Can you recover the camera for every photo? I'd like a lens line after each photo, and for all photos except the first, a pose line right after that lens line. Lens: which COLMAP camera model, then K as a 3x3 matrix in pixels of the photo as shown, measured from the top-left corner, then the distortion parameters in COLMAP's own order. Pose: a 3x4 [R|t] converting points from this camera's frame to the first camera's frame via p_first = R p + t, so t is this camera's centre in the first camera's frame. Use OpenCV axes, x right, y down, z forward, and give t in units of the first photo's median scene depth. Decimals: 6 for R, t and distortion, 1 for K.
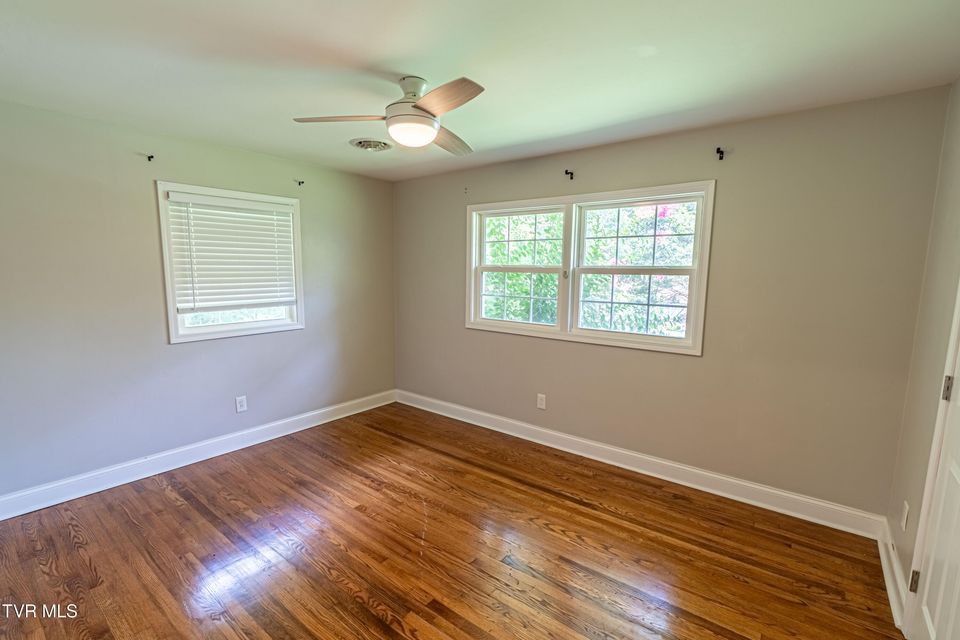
lens RADIAL K [[428.5, 0, 483.8], [0, 428.5, 320.0], [0, 0, 1]] dist [-0.002213, -0.000124]
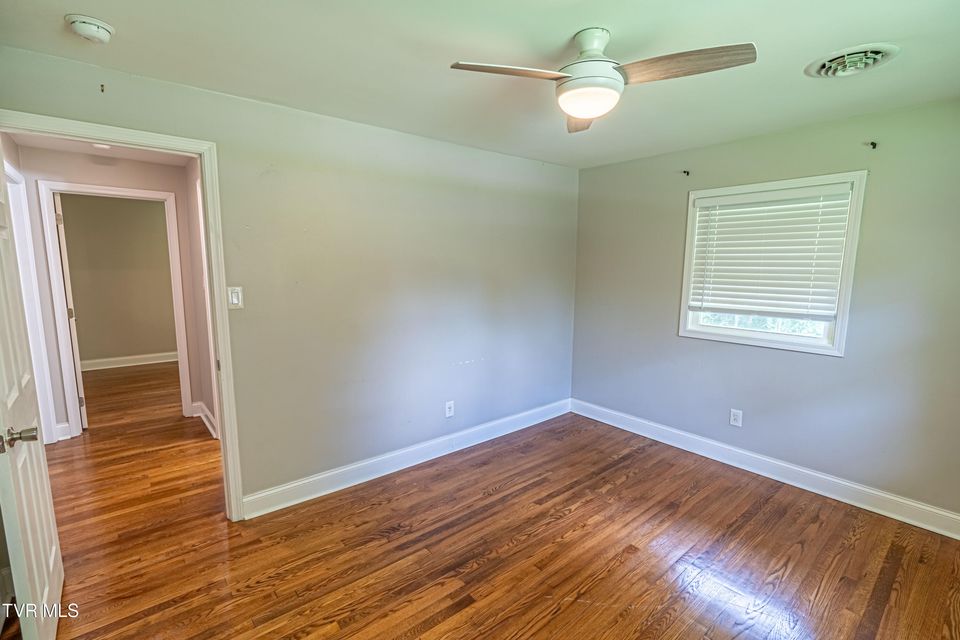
lens RADIAL K [[439.7, 0, 475.0], [0, 439.7, 323.8], [0, 0, 1]] dist [-0.003799, 0.000601]
pose [[-0.211083, 0.123105, -0.969685, 0.545485], [-0.129092, 0.979837, 0.152495, -0.090043], [0.968906, 0.157368, -0.190935, 0.754324]]
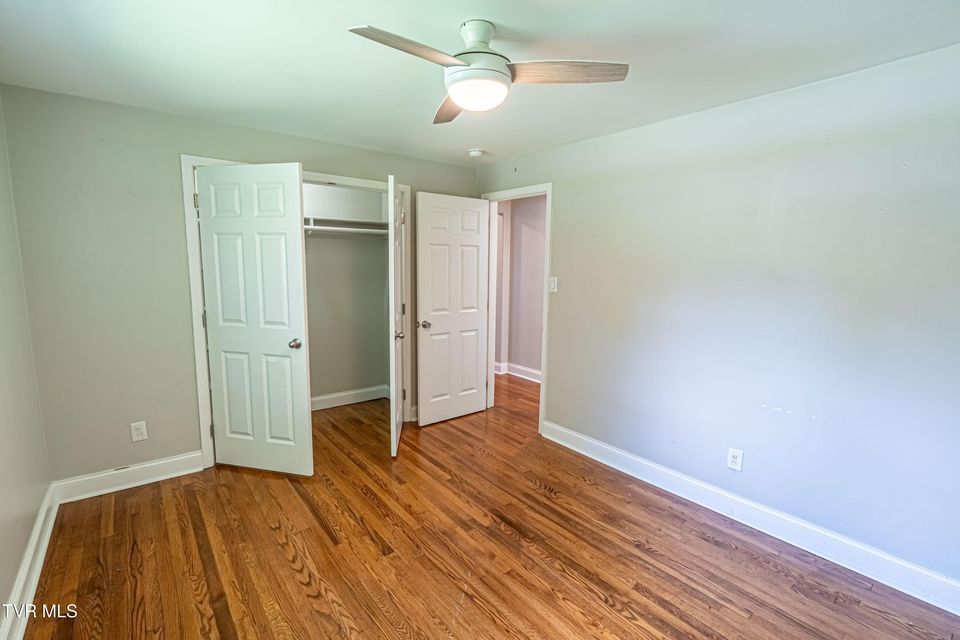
lens RADIAL K [[449.4, 0, 480.0], [0, 449.4, 320.0], [0, 0, 1]] dist [-0.001279, -0.000047]
pose [[-0.969748, -0.051563, 0.238601, -0.295192], [0.009377, 0.968846, 0.247485, -0.171210], [-0.243929, 0.242236, -0.939053, 1.414258]]
